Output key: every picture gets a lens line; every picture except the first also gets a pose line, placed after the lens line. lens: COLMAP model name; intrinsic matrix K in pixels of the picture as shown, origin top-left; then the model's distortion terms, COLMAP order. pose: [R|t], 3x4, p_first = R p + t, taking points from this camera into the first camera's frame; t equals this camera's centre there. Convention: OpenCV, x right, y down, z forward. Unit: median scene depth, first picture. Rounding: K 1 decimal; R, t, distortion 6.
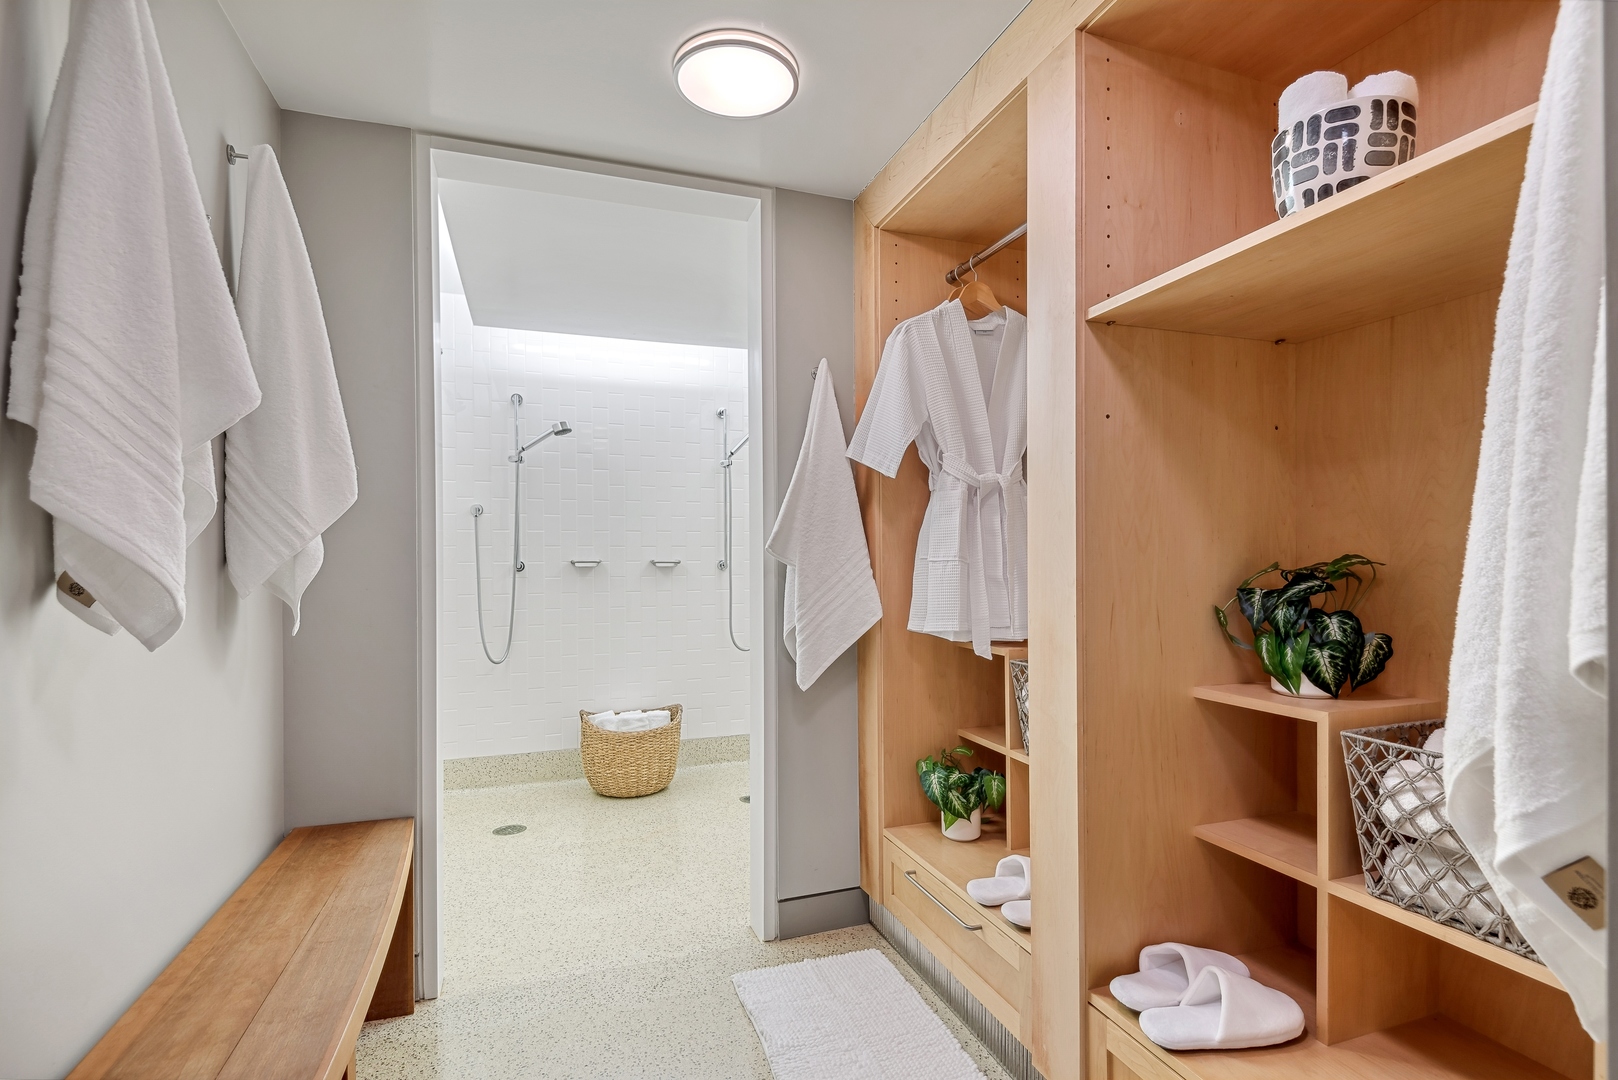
lens RADIAL K [[788.1, 0, 824.3], [0, 788.1, 562.9], [0, 0, 1]] dist [-0.003962, -0.000422]
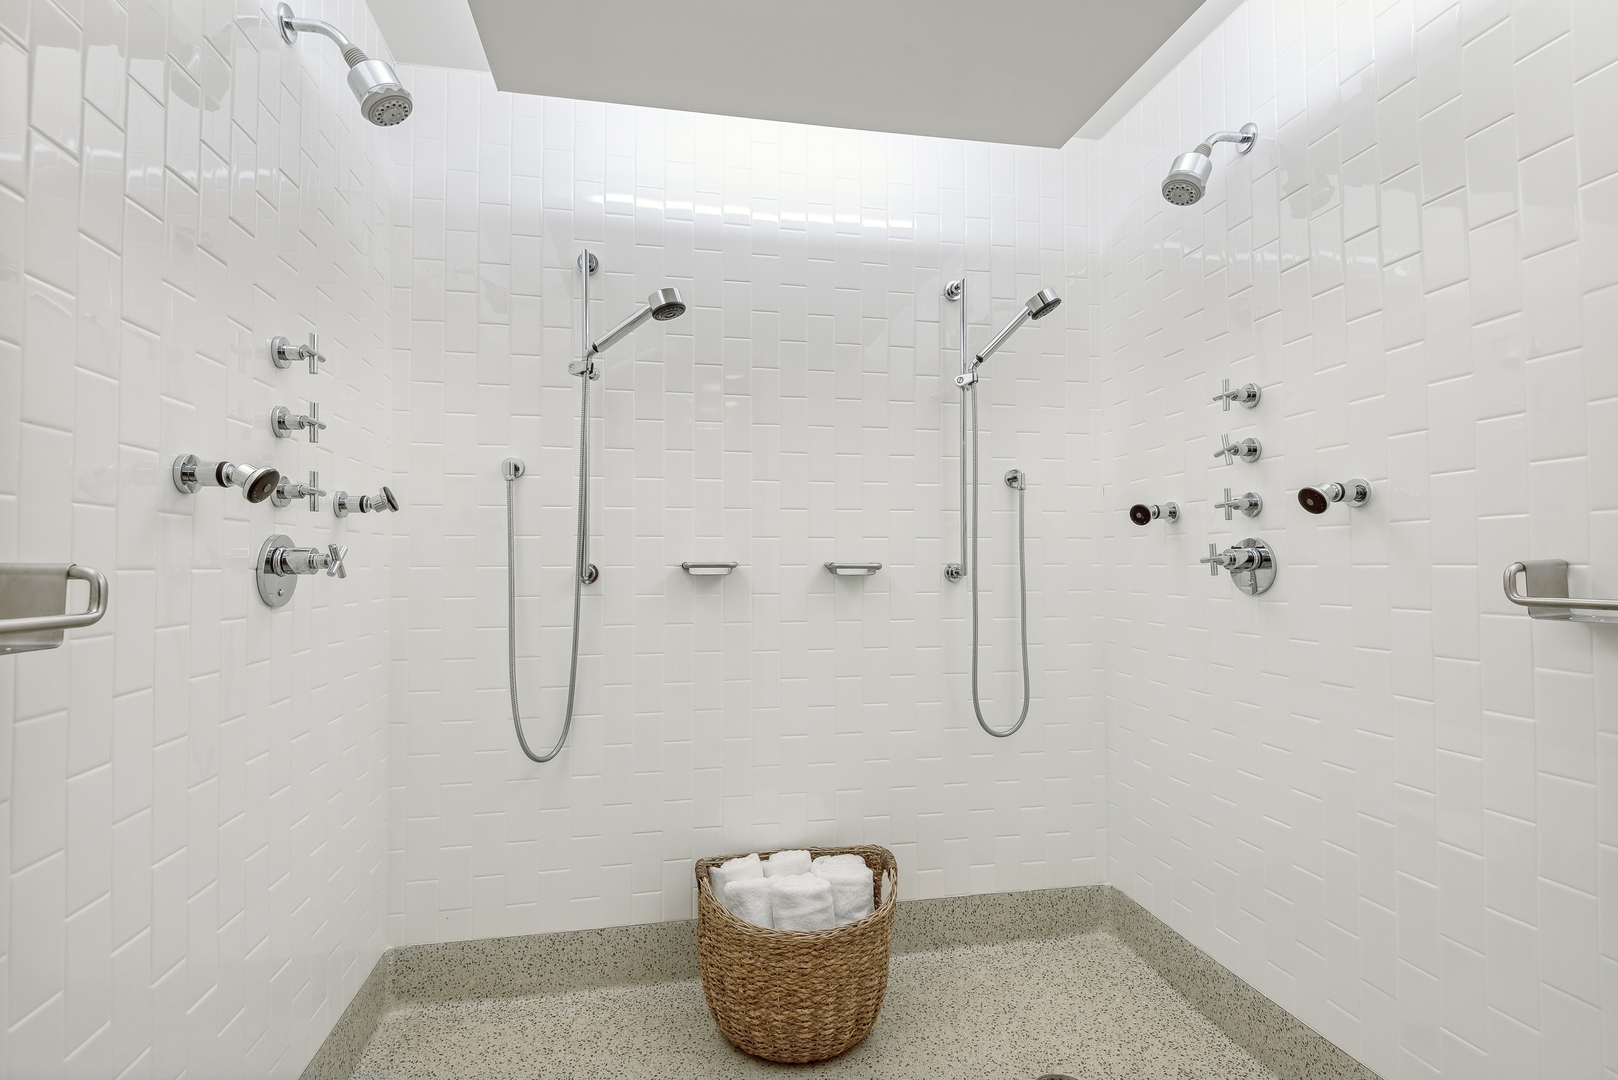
lens RADIAL K [[788.1, 0, 808.4], [0, 788.1, 544.1], [0, 0, 1]] dist [-0.003962, -0.000422]
pose [[0.987019, -0.002591, -0.160585, -0.136163], [-0.002812, 0.999438, -0.033404, 0.001358], [0.160582, 0.033421, 0.986457, 0.437247]]
